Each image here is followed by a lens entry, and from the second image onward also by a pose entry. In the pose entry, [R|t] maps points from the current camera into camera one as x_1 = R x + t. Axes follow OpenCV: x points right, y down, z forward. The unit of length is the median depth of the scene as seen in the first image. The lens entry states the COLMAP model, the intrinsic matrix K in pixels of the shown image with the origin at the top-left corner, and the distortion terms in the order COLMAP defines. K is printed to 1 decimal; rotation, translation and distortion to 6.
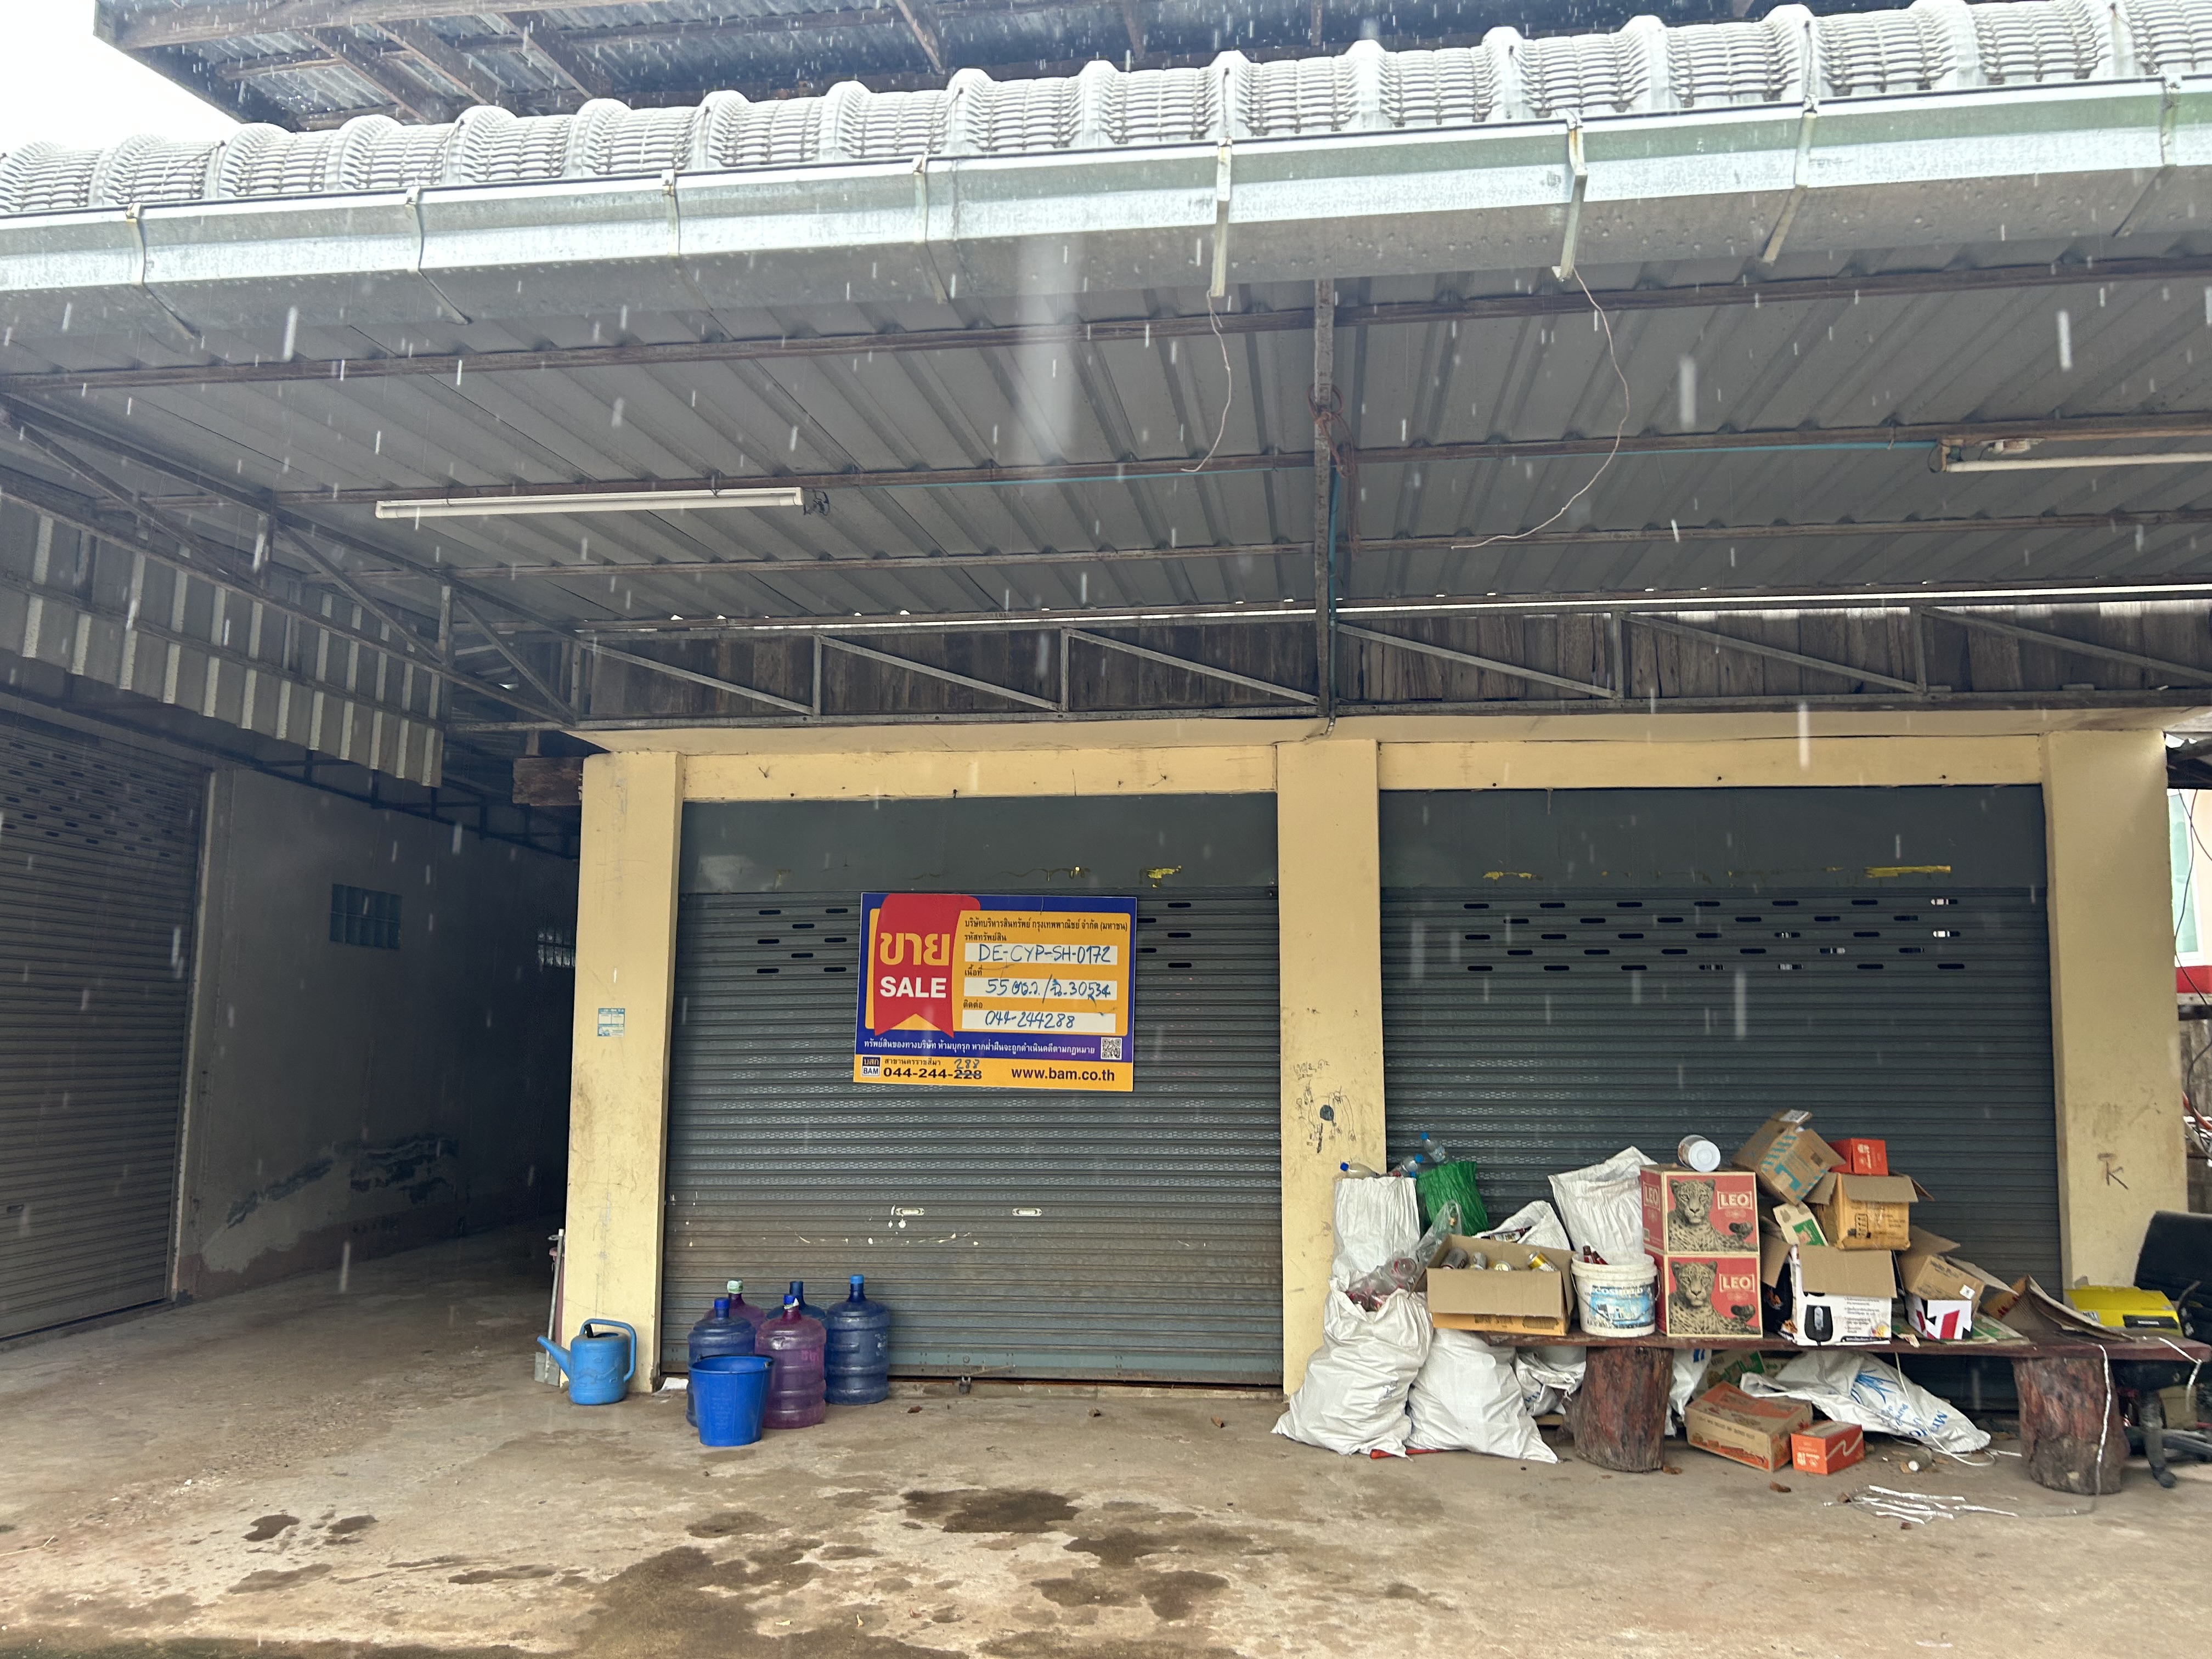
lens RADIAL K [[1675.0, 0, 1105.0], [0, 1675.0, 785.1], [0, 0, 1]] dist [0.052990, -0.053344]
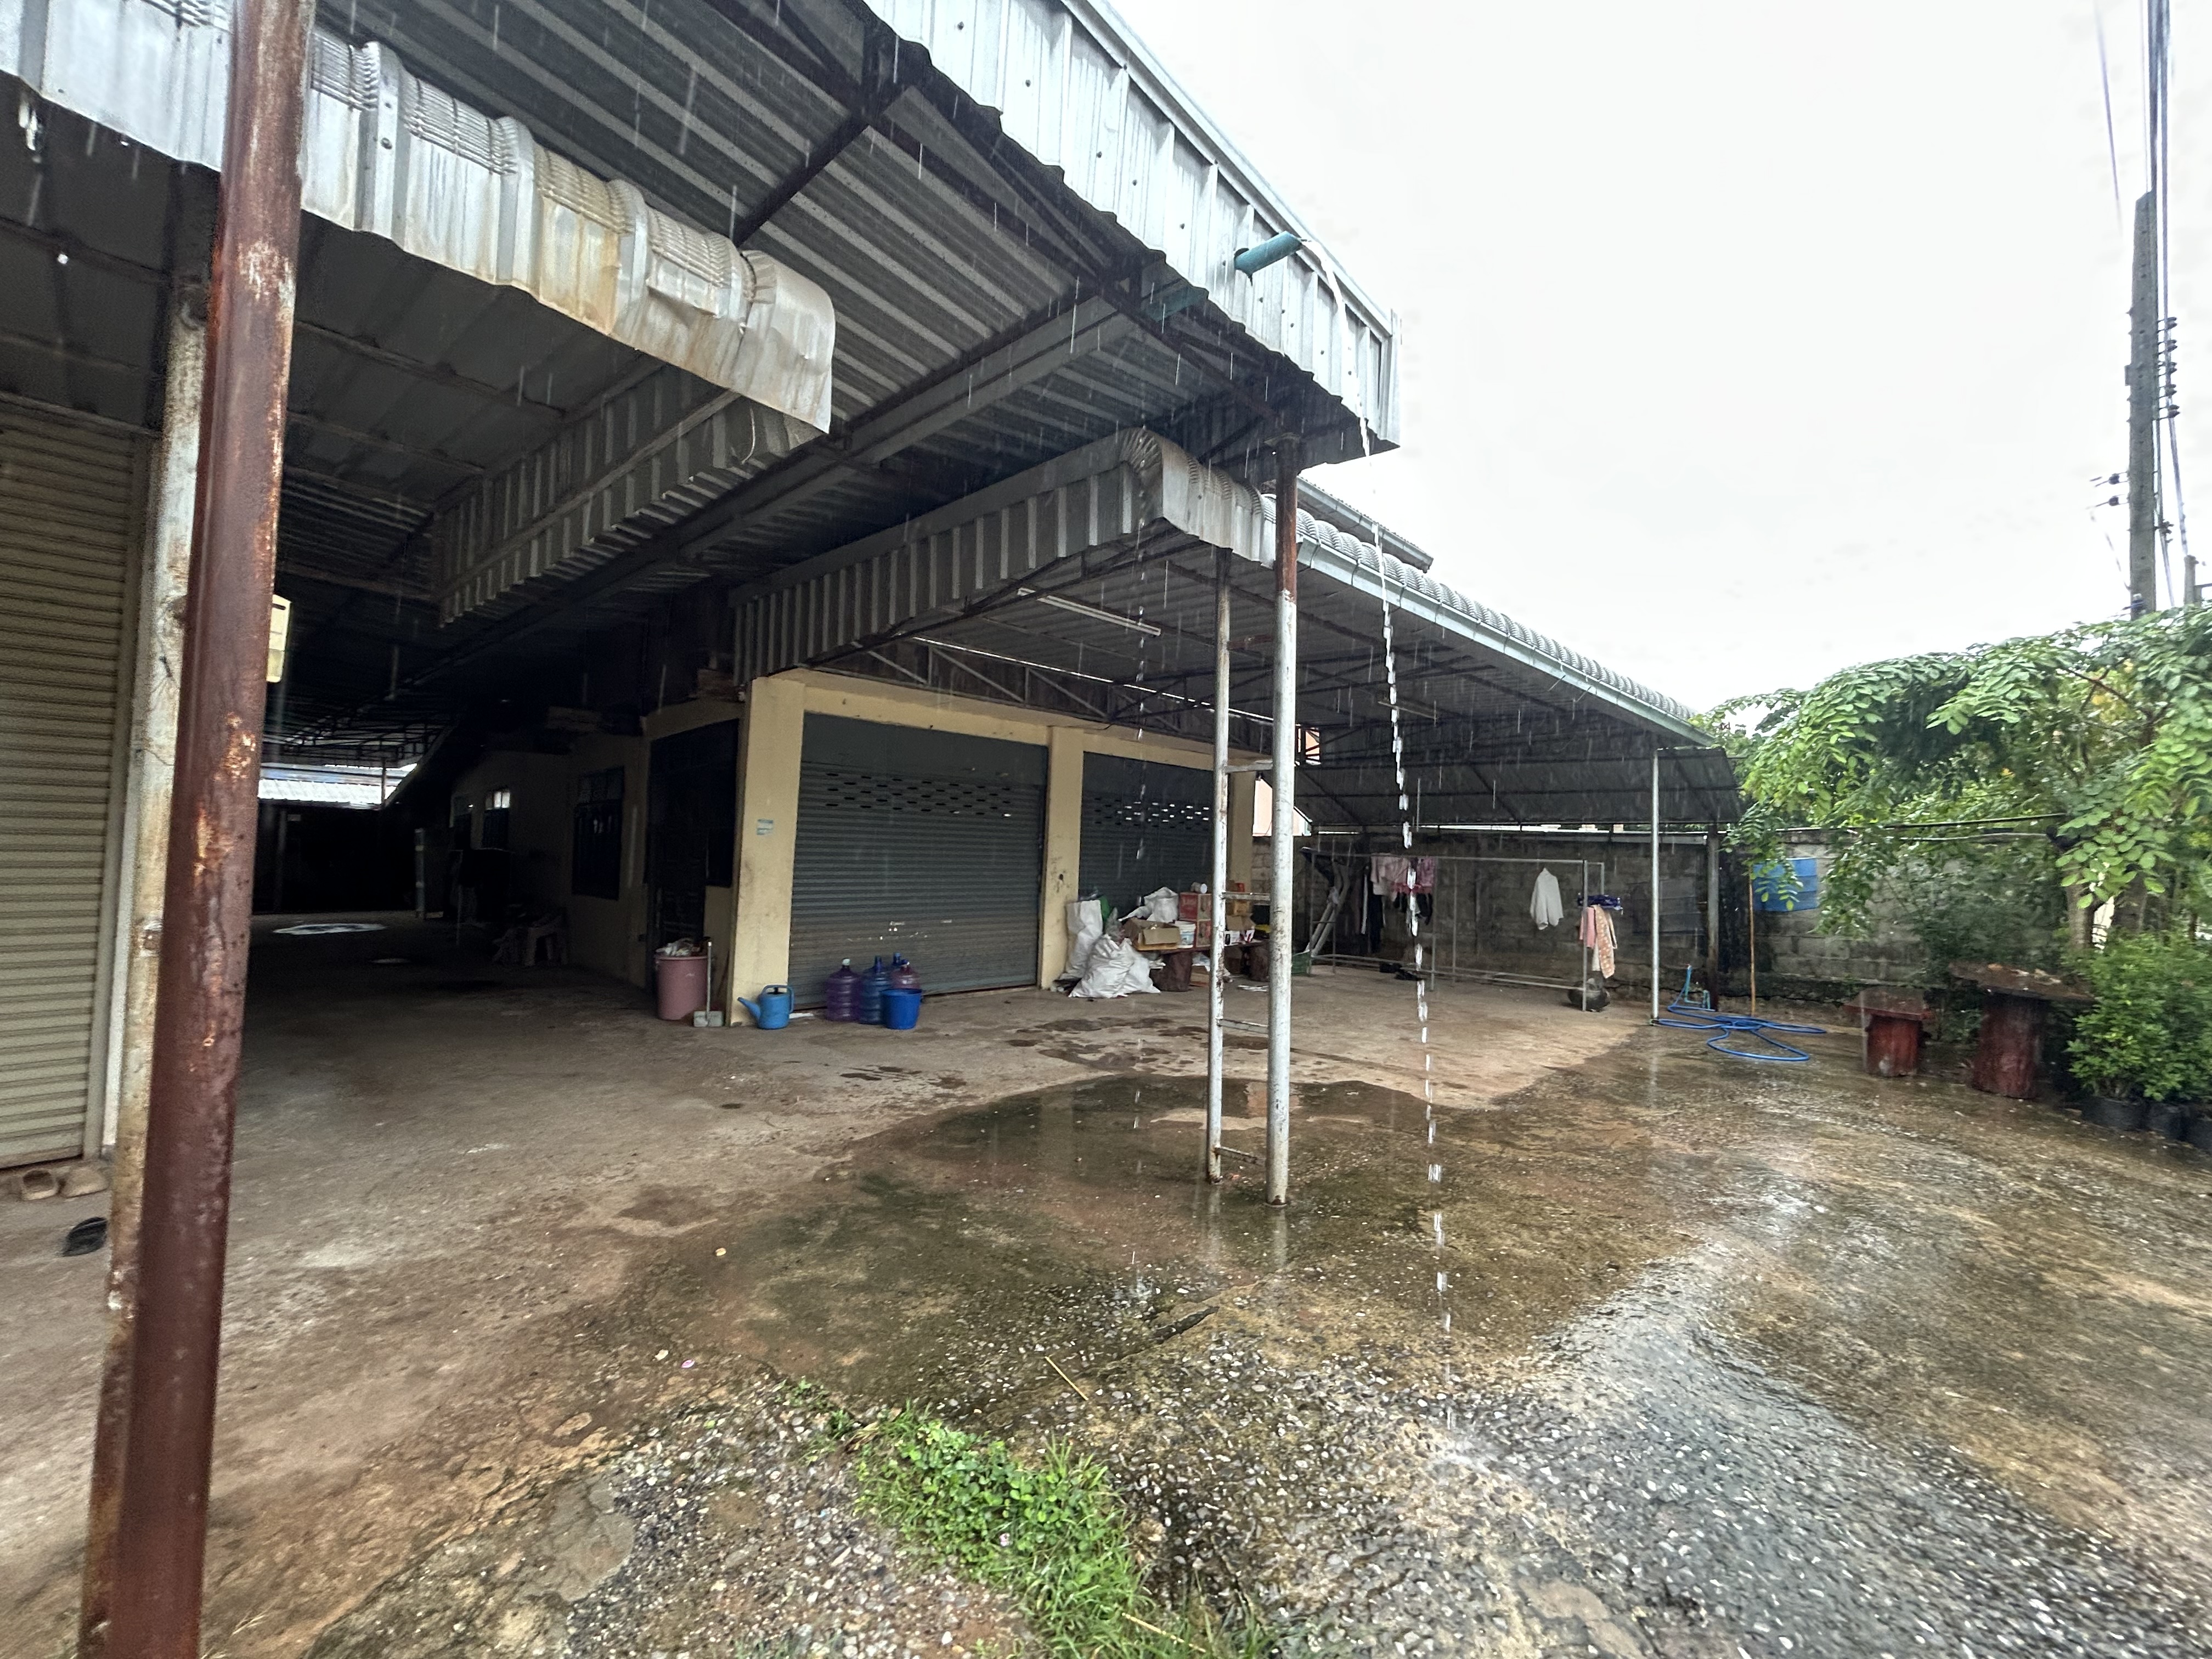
lens RADIAL K [[892.3, 0, 1115.9], [0, 892.3, 814.3], [0, 0, 1]] dist [-0.001902, -0.000292]
pose [[0.616214, 0.054658, 0.785680, -0.854190], [-0.141625, 0.989017, 0.042274, 0.034527], [-0.774740, -0.137322, 0.617188, 0.124793]]
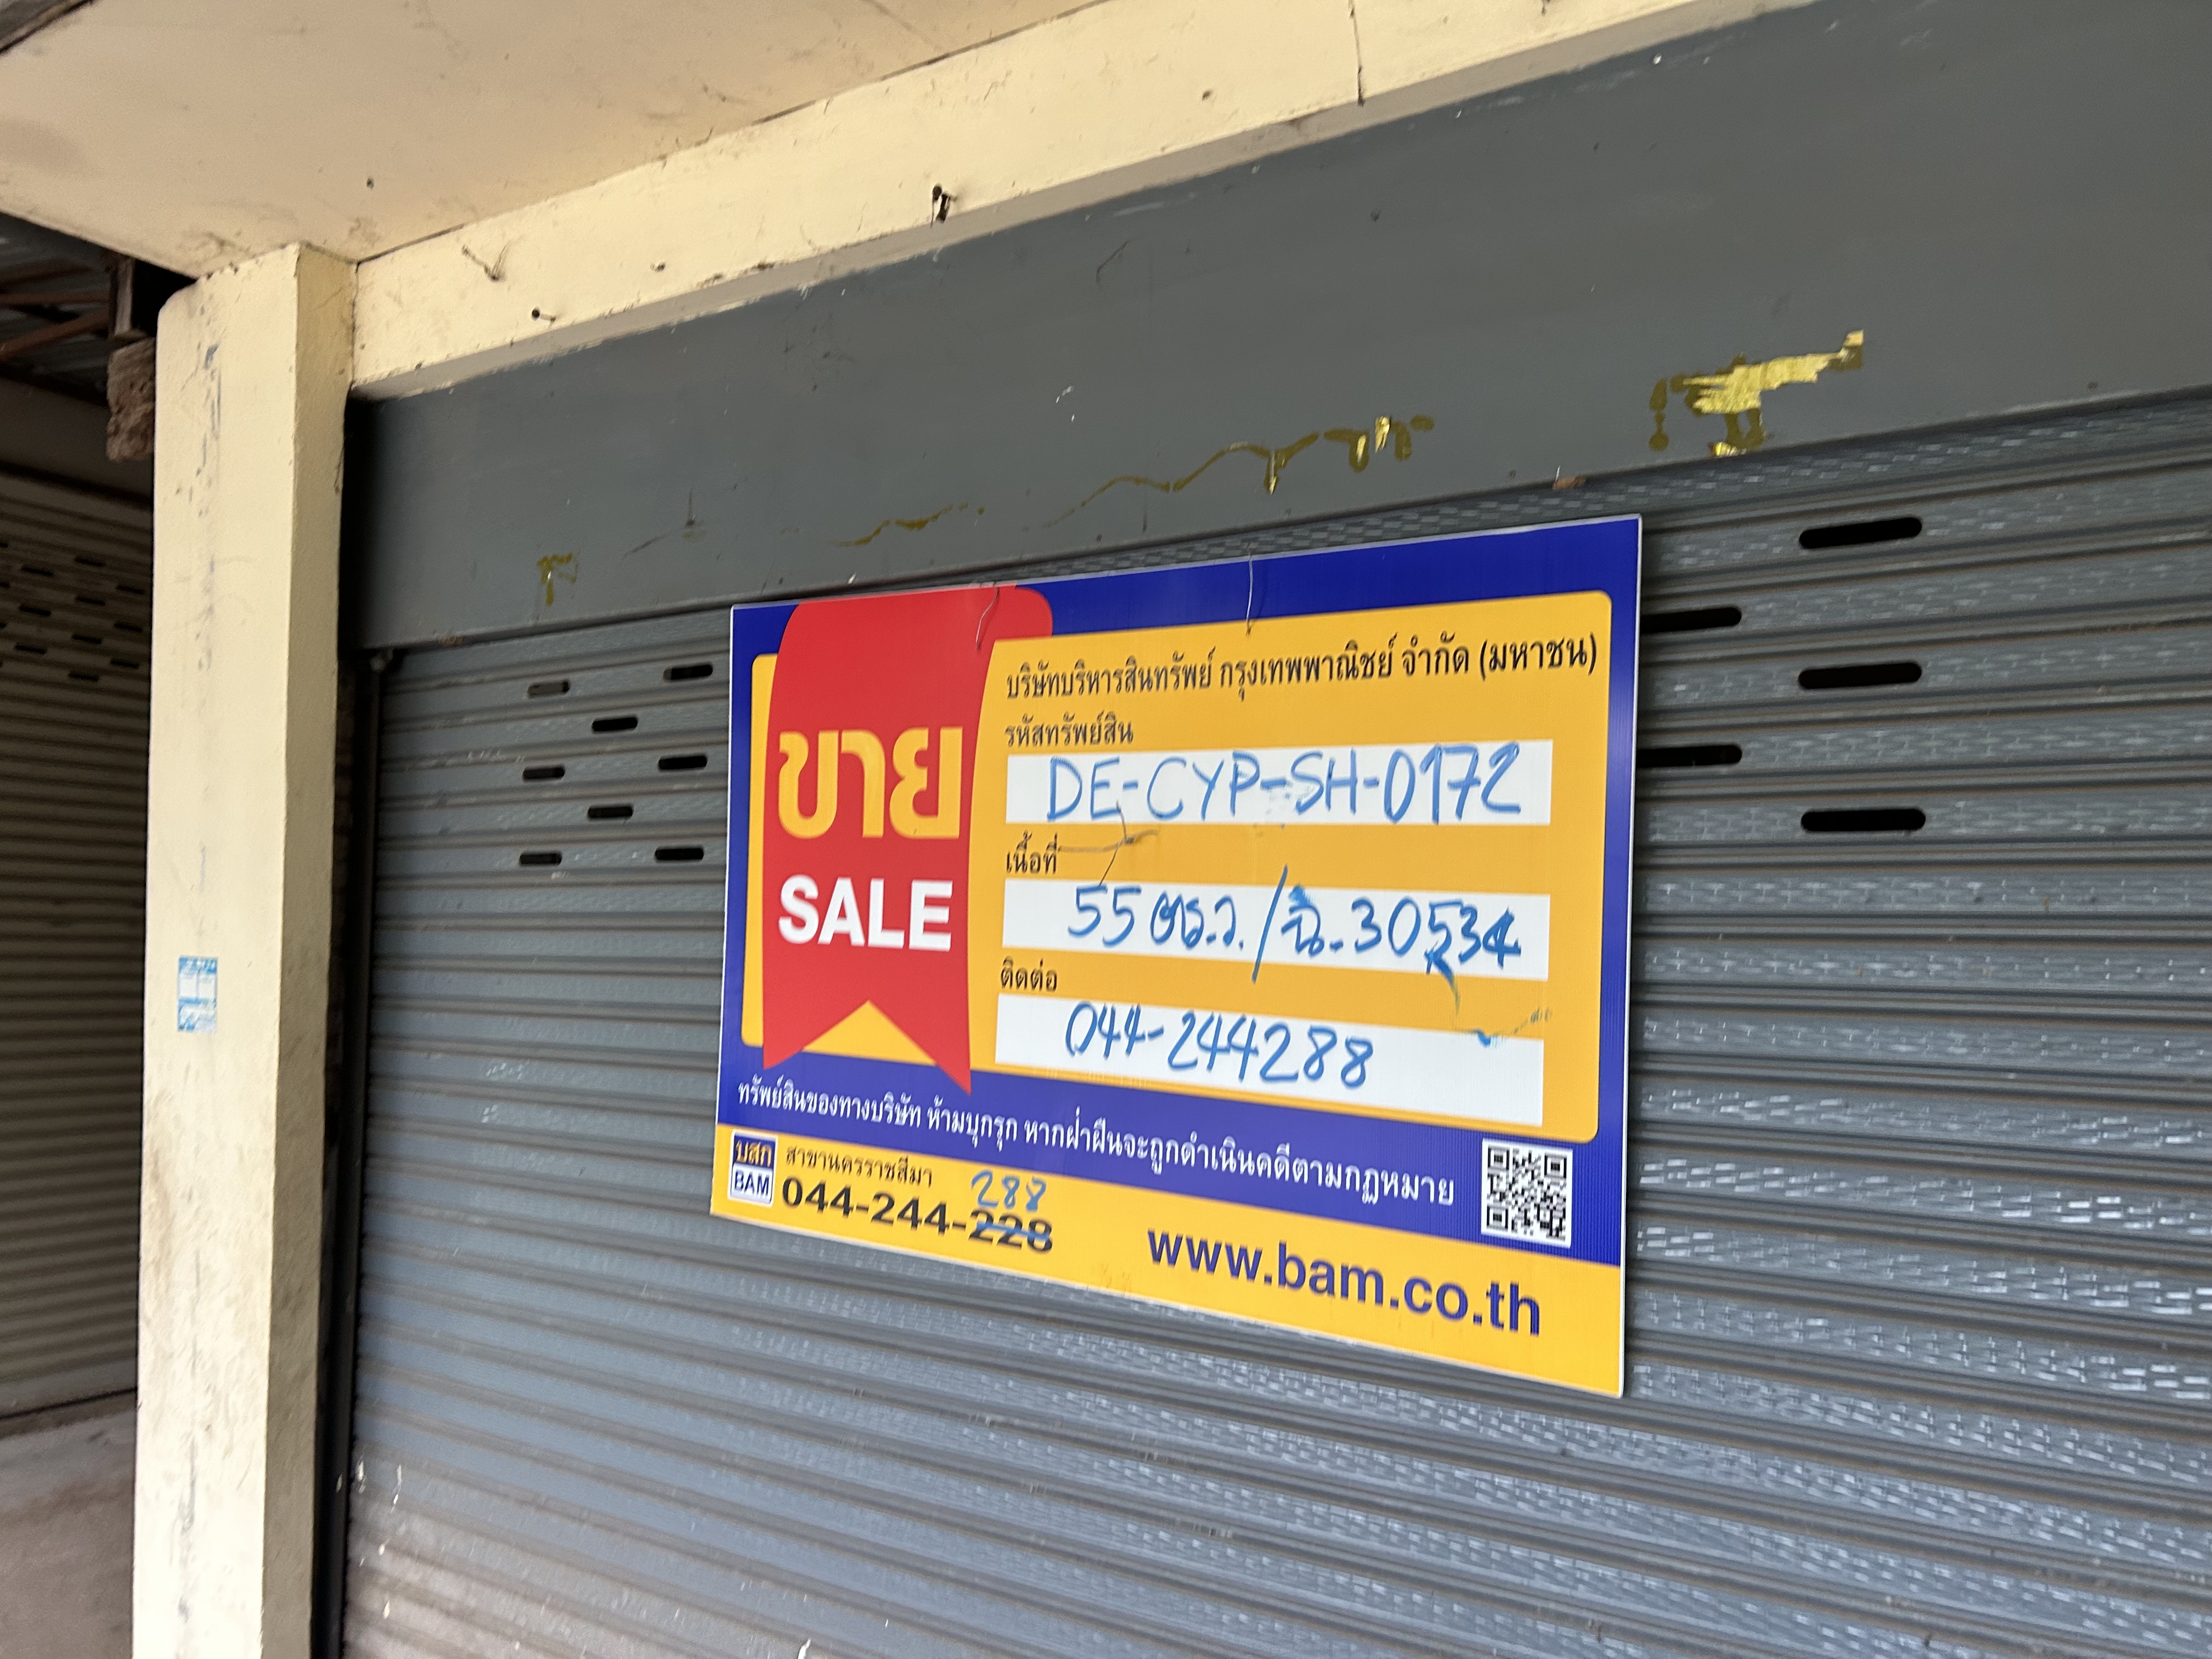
lens RADIAL K [[1675.0, 0, 1066.5], [0, 1675.0, 836.8], [0, 0, 1]] dist [0.052990, -0.053344]
pose [[0.888746, -0.010569, -0.458278, 0.054485], [0.049102, 0.996177, 0.072251, 0.092136], [0.455762, -0.086715, 0.885868, 0.793532]]
